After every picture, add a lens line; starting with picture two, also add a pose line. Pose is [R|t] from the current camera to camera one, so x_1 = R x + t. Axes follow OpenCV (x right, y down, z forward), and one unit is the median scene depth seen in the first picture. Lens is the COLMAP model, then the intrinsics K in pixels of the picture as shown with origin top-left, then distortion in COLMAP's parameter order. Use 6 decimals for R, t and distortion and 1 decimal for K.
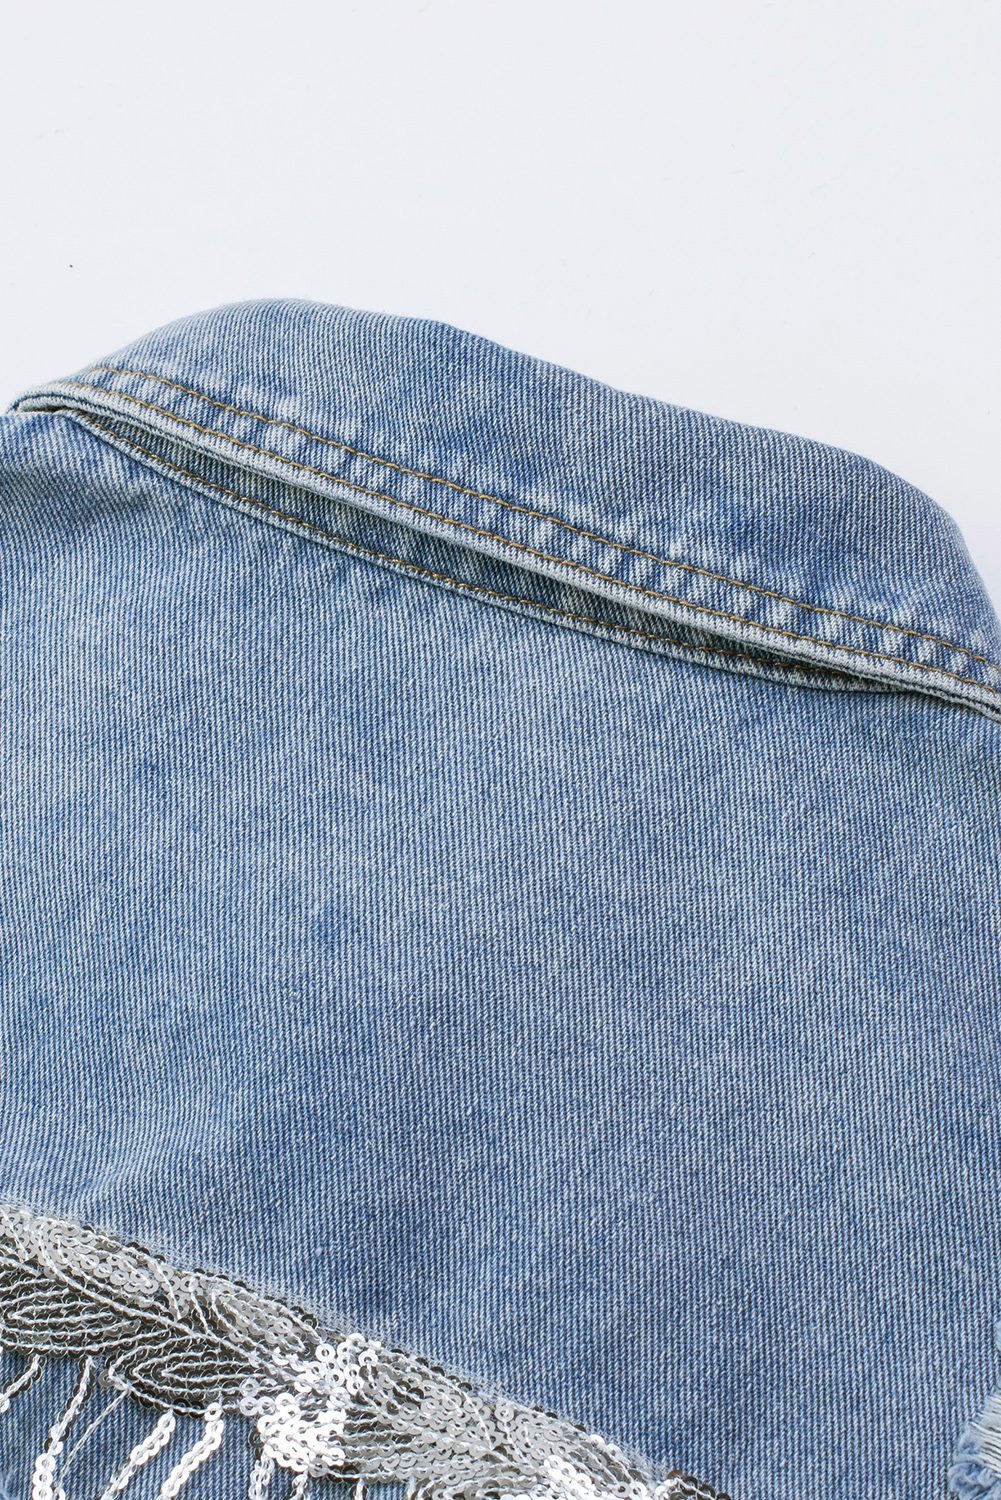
lens RADIAL K [[2082.2, 0, 500.5], [0, 2082.2, 750.0], [0, 0, 1]] dist [-0.172144, 0.081443]
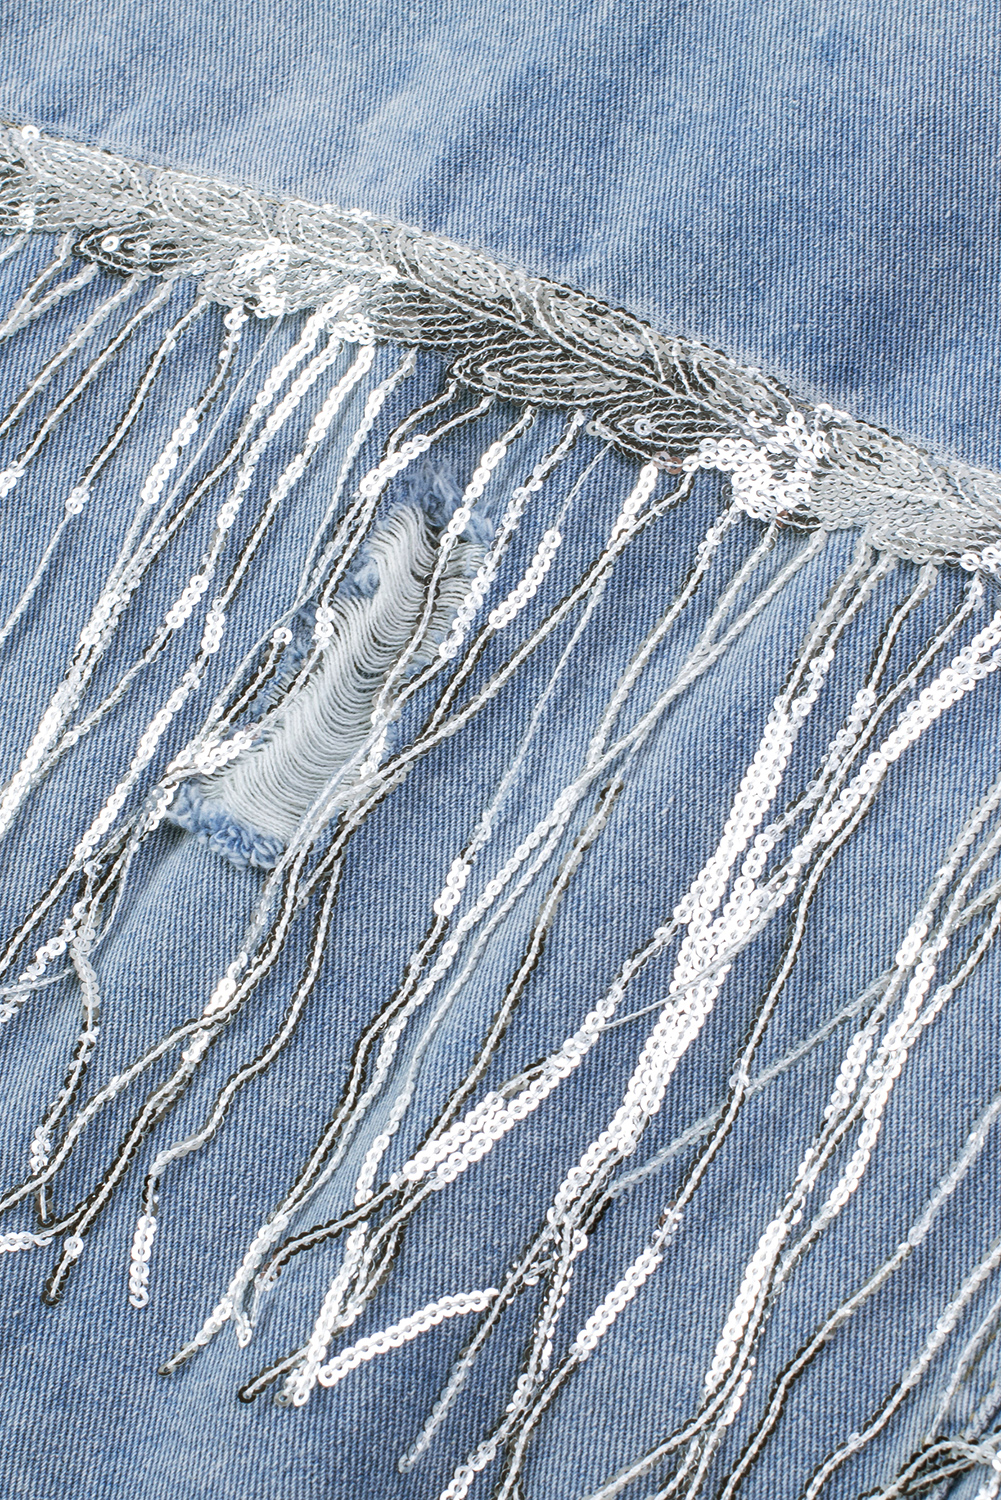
lens RADIAL K [[2737.9, 0, 500.5], [0, 2737.9, 750.0], [0, 0, 1]] dist [0.049455, -0.061580]
pose [[0.985645, 0.077732, -0.149872, -0.007409], [-0.006869, 0.905432, 0.424436, -0.166550], [0.168691, -0.417314, 0.892968, -0.410805]]
